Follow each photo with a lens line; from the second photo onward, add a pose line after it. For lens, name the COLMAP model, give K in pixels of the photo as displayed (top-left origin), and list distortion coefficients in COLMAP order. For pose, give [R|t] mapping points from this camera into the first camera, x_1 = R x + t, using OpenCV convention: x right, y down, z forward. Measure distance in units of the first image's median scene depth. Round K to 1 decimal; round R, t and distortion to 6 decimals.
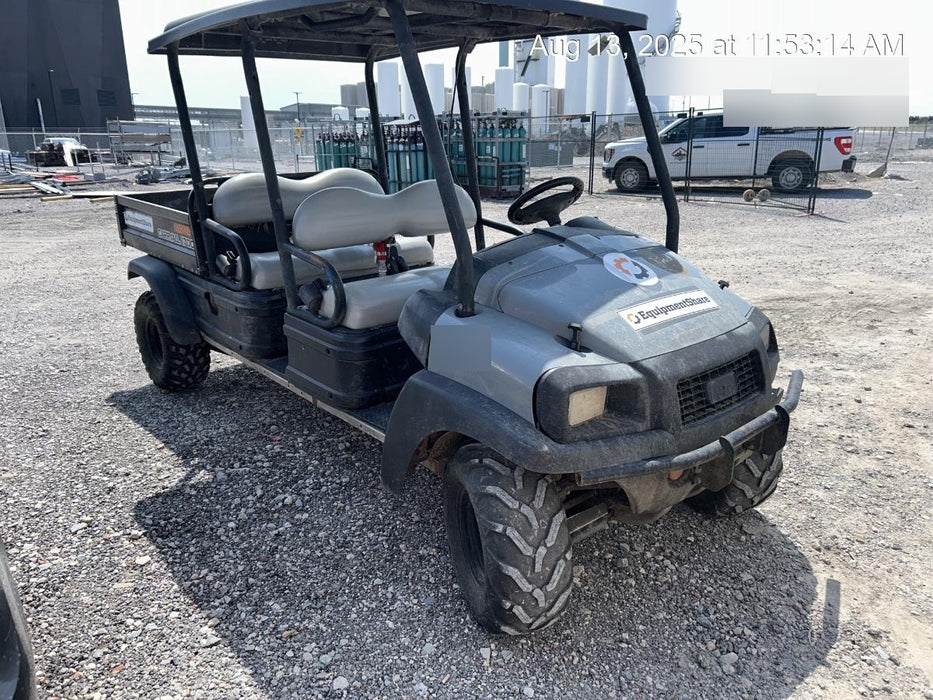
lens RADIAL K [[692.3, 0, 463.2], [0, 692.3, 364.7], [0, 0, 1]] dist [0.014819, -0.025633]
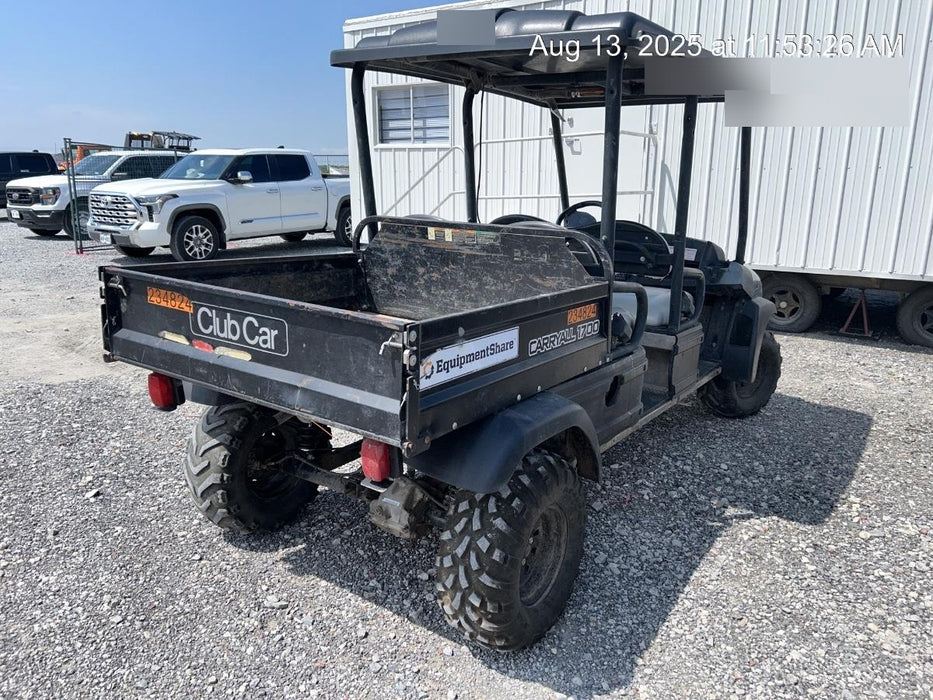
lens RADIAL K [[692.3, 0, 463.2], [0, 692.3, 364.7], [0, 0, 1]] dist [0.014819, -0.025633]
pose [[-0.219463, -0.250575, 0.942894, -1.431403], [0.307625, 0.899381, 0.310613, -0.553201], [-0.925852, 0.358226, -0.120298, 1.715468]]
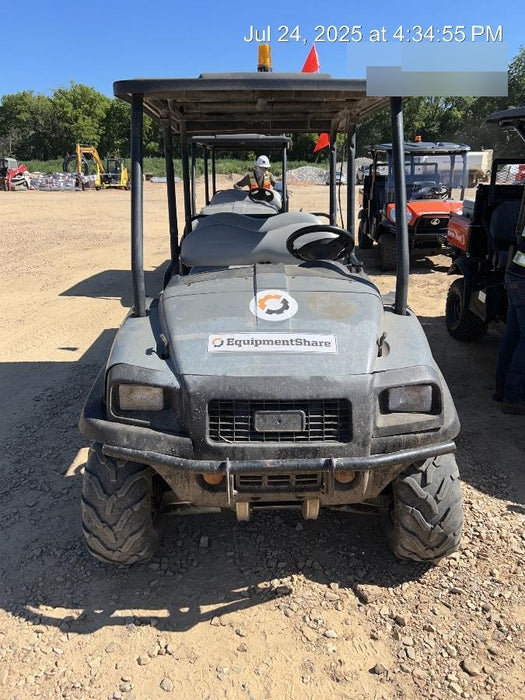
lens RADIAL K [[525.5, 0, 262.5], [0, 525.5, 350.0], [0, 0, 1]] dist [-0.000095, -0.003740]
pose [[0.765607, 0.200875, -0.611143, 0.728936], [-0.215058, 0.975261, 0.051144, -0.099642], [0.606297, 0.092275, 0.789866, 0.287080]]
